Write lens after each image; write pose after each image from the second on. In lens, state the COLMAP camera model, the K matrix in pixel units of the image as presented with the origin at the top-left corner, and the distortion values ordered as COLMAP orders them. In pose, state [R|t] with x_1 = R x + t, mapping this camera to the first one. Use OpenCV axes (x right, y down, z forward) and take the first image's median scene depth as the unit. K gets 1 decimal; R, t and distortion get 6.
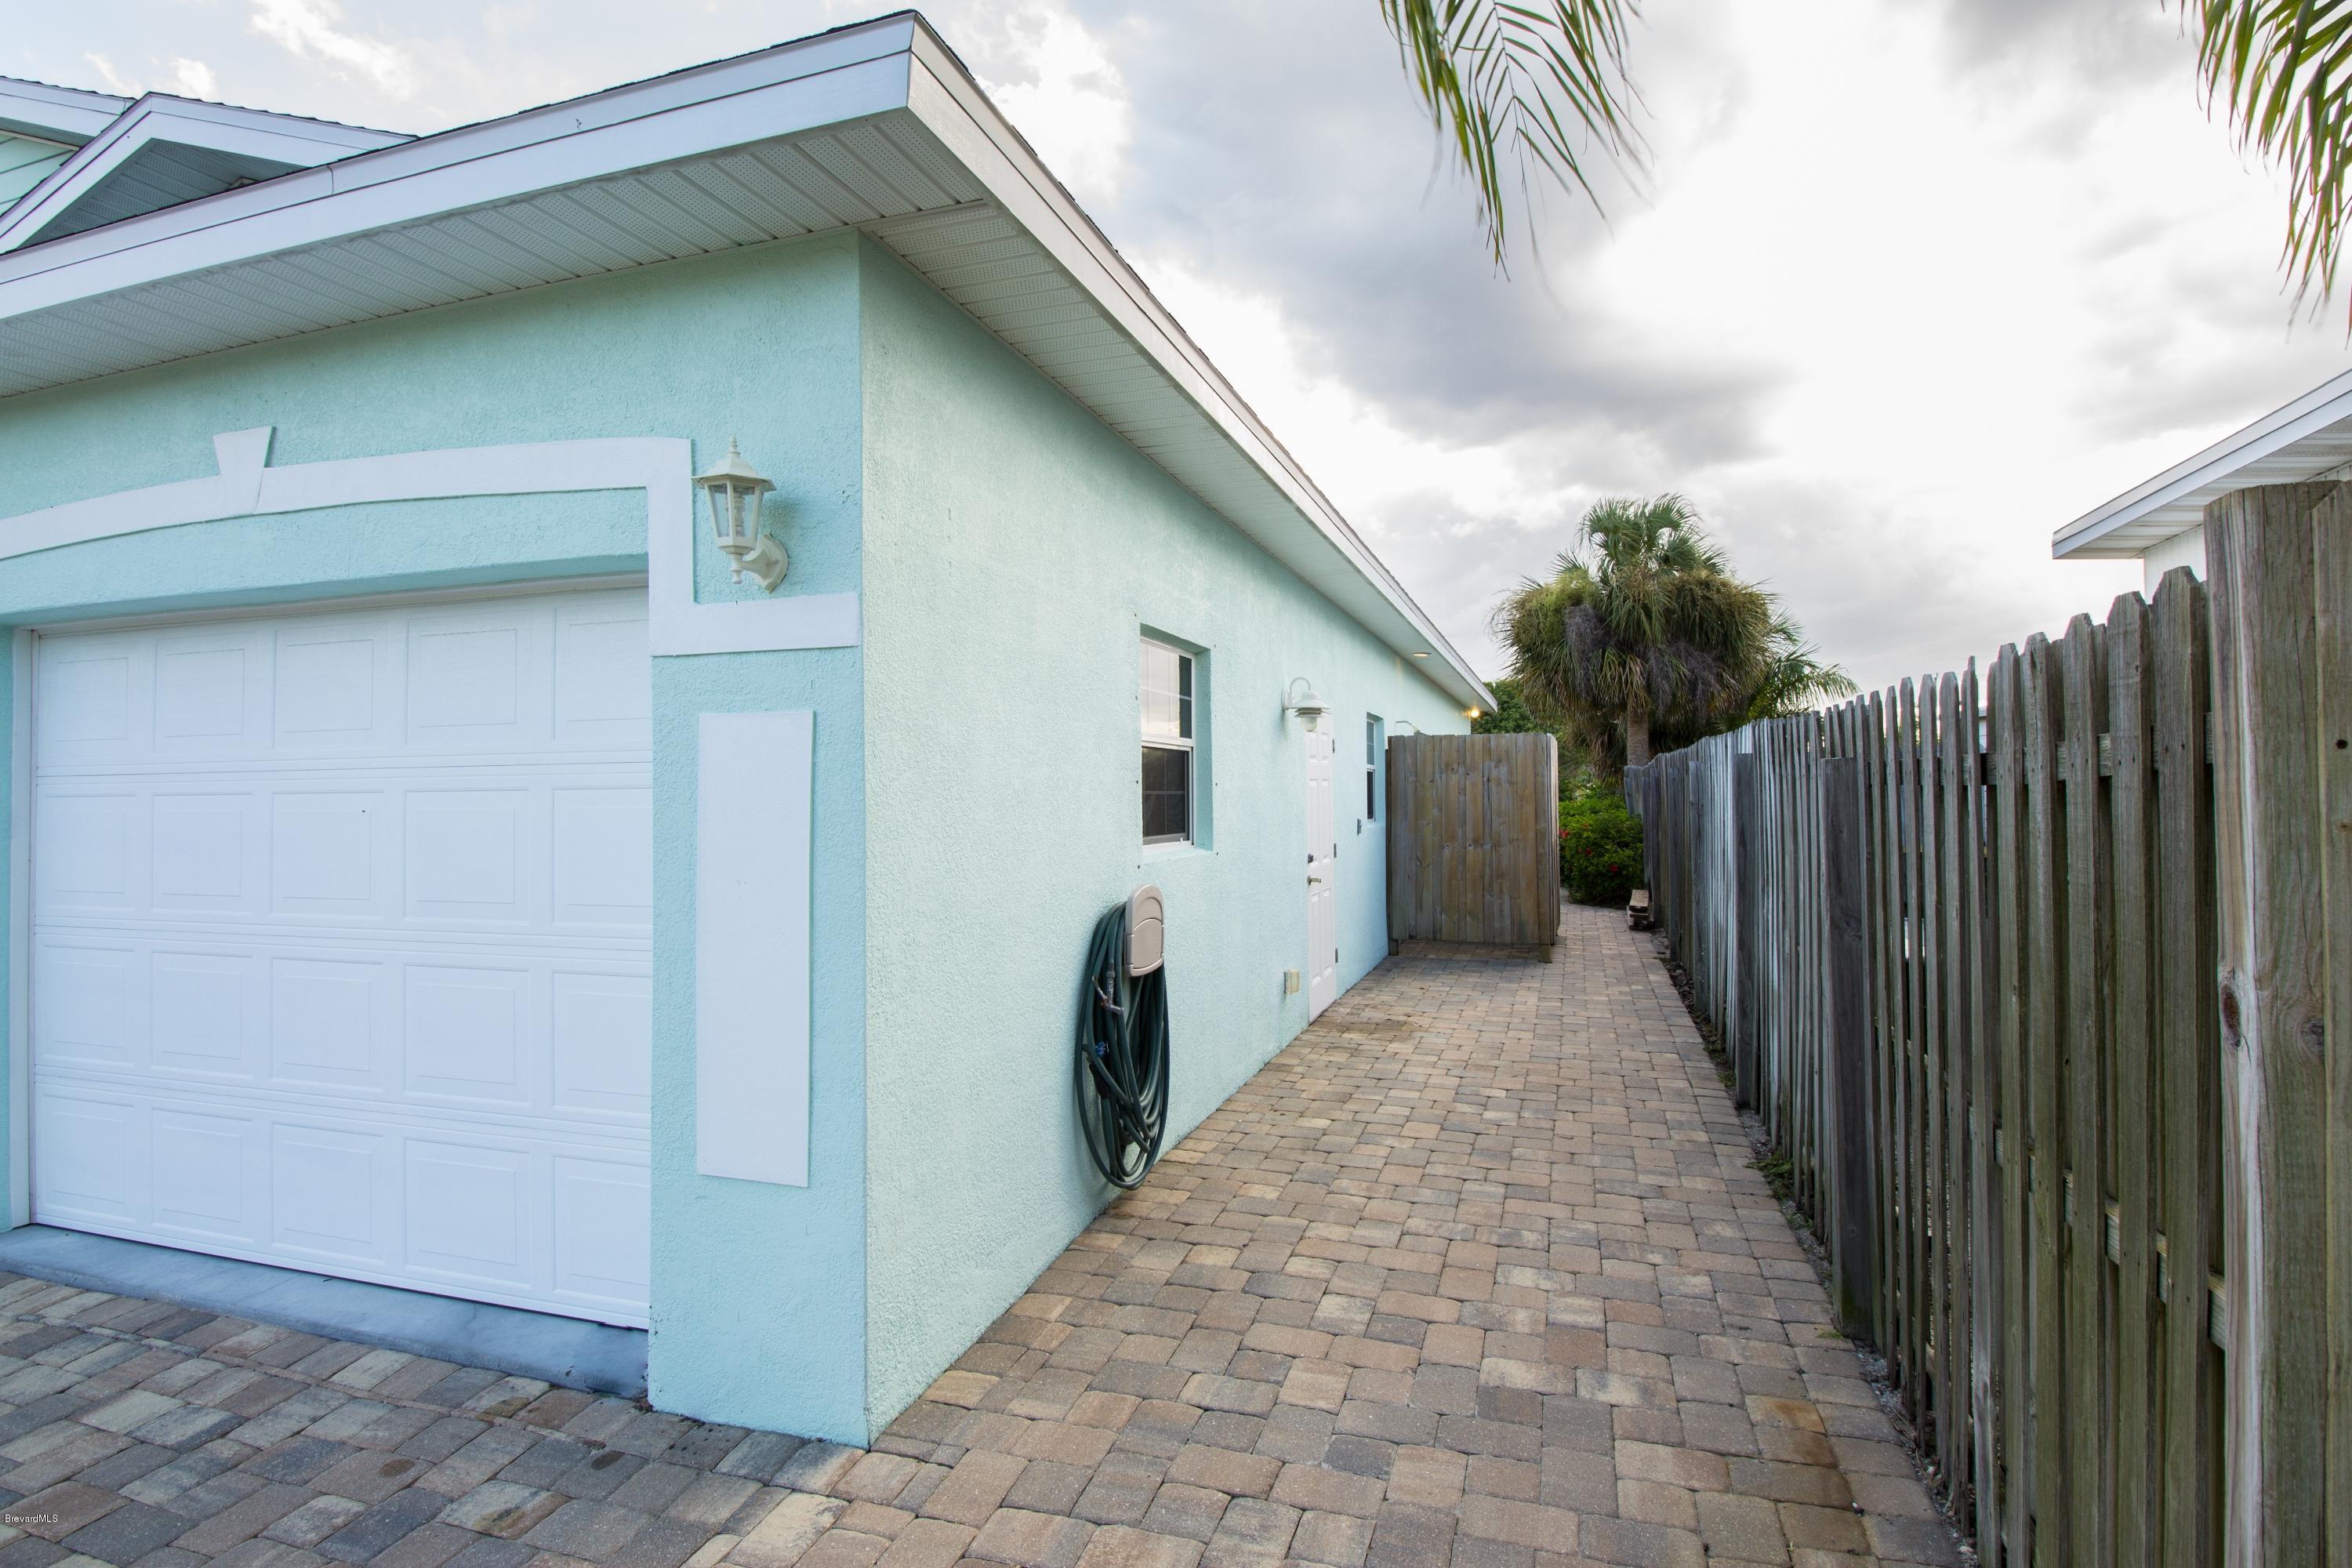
lens RADIAL K [[1187.0, 0, 1160.6], [0, 1187.0, 793.2], [0, 0, 1]] dist [0.009459, -0.014392]
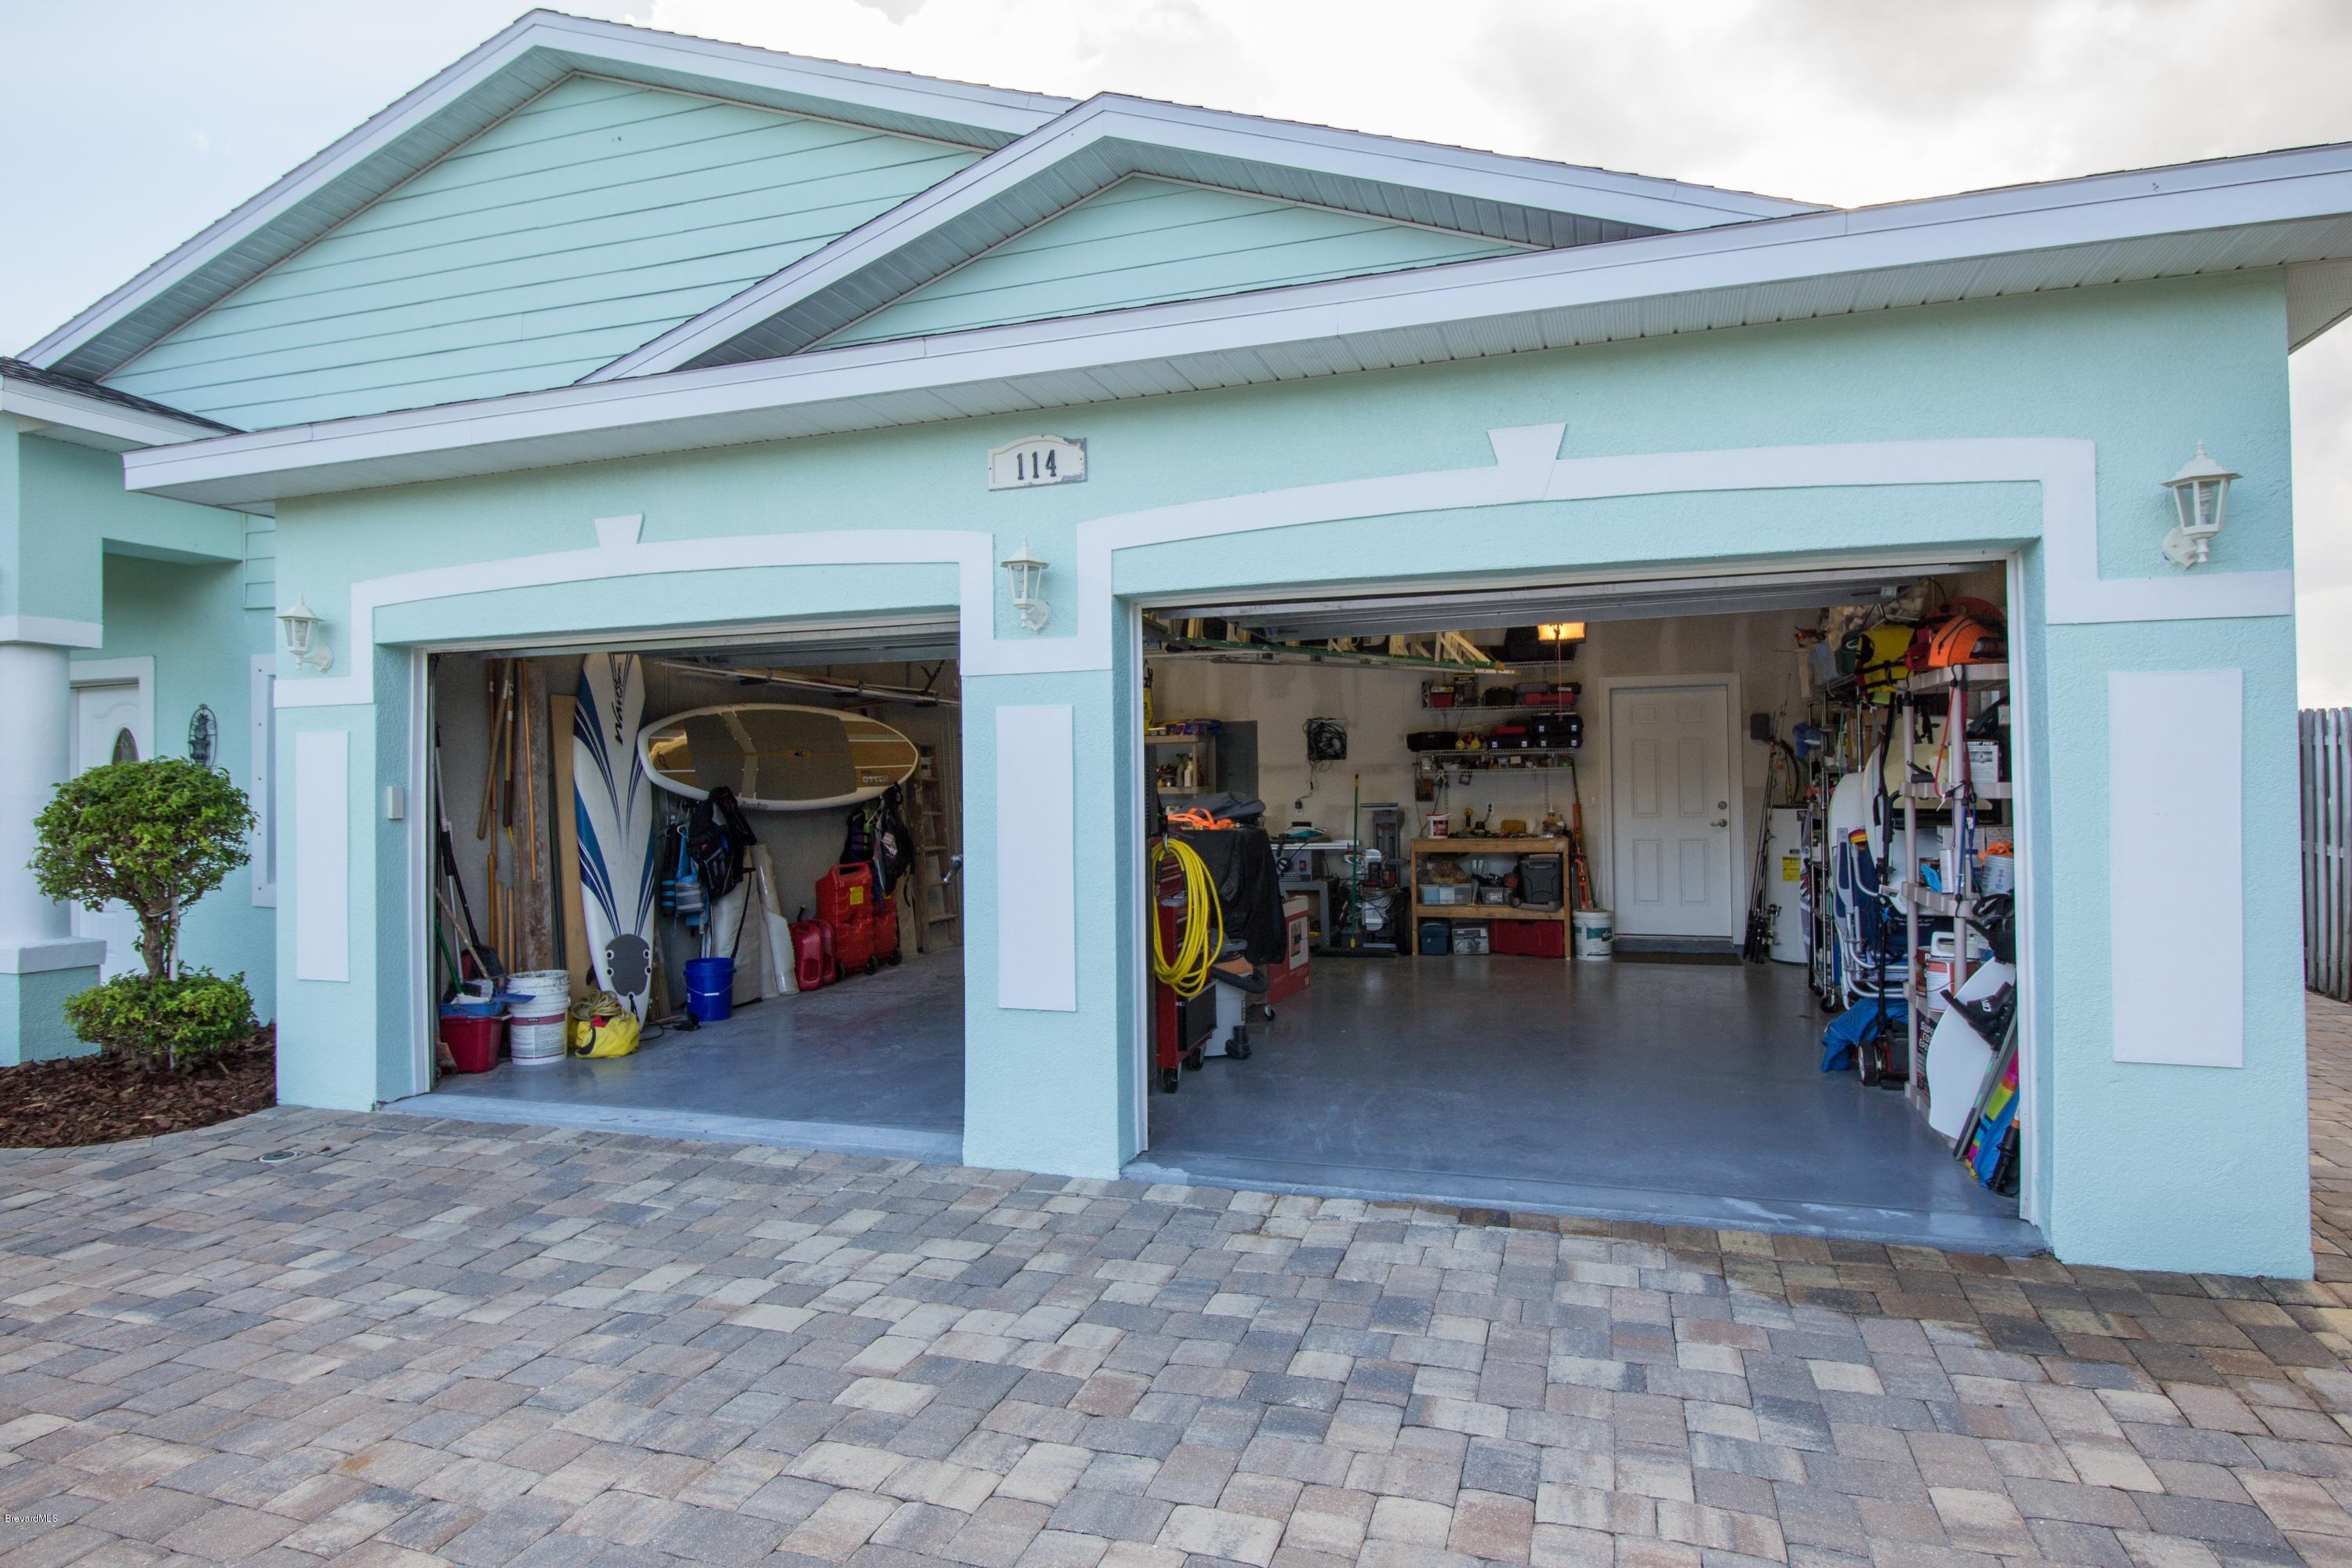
lens RADIAL K [[1375.4, 0, 1144.2], [0, 1375.4, 777.3], [0, 0, 1]] dist [-0.004877, -0.004929]
pose [[0.999997, -0.002219, -0.000470, -0.917507], [0.002213, 0.999909, -0.013333, 0.036742], [0.000500, 0.013332, 0.999911, -0.247454]]
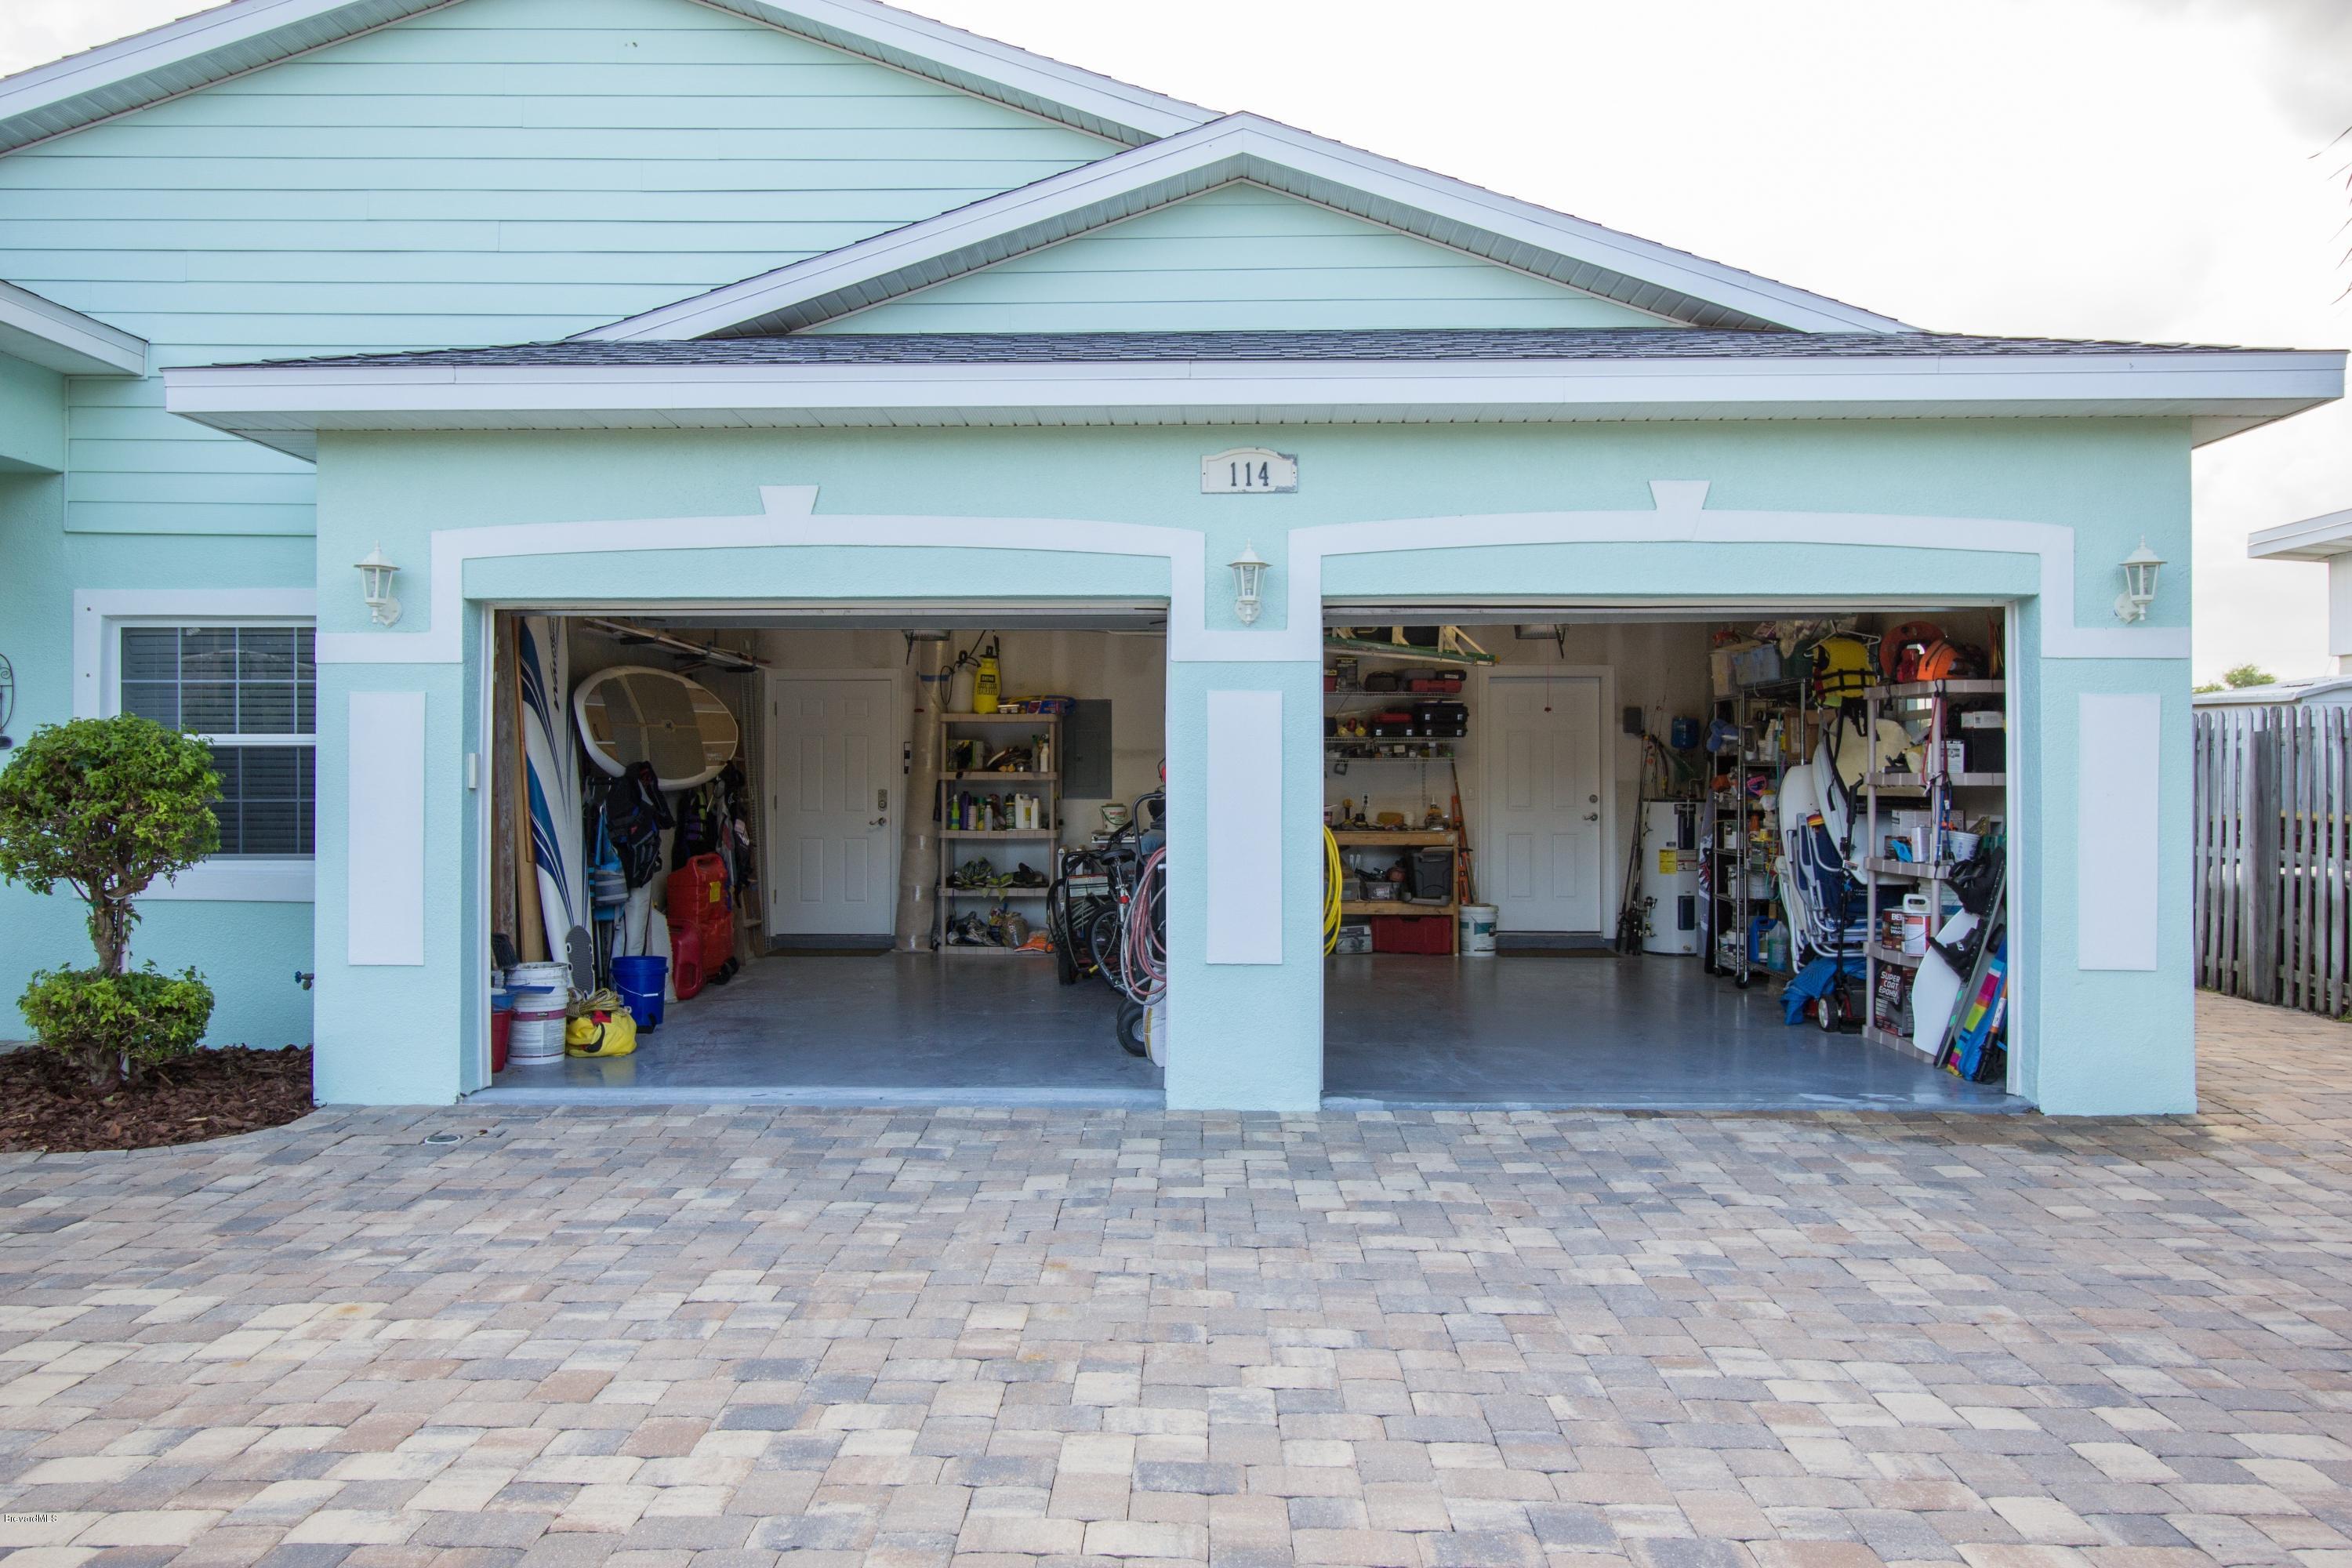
lens RADIAL K [[1913.7, 0, 1176.5], [0, 1913.7, 784.3], [0, 0, 1]] dist [0.002835, 0.005715]
pose [[0.950885, 0.011530, 0.309331, -1.647299], [-0.009827, 0.999927, -0.007063, 0.062181], [-0.309390, 0.003676, 0.950928, -0.789665]]
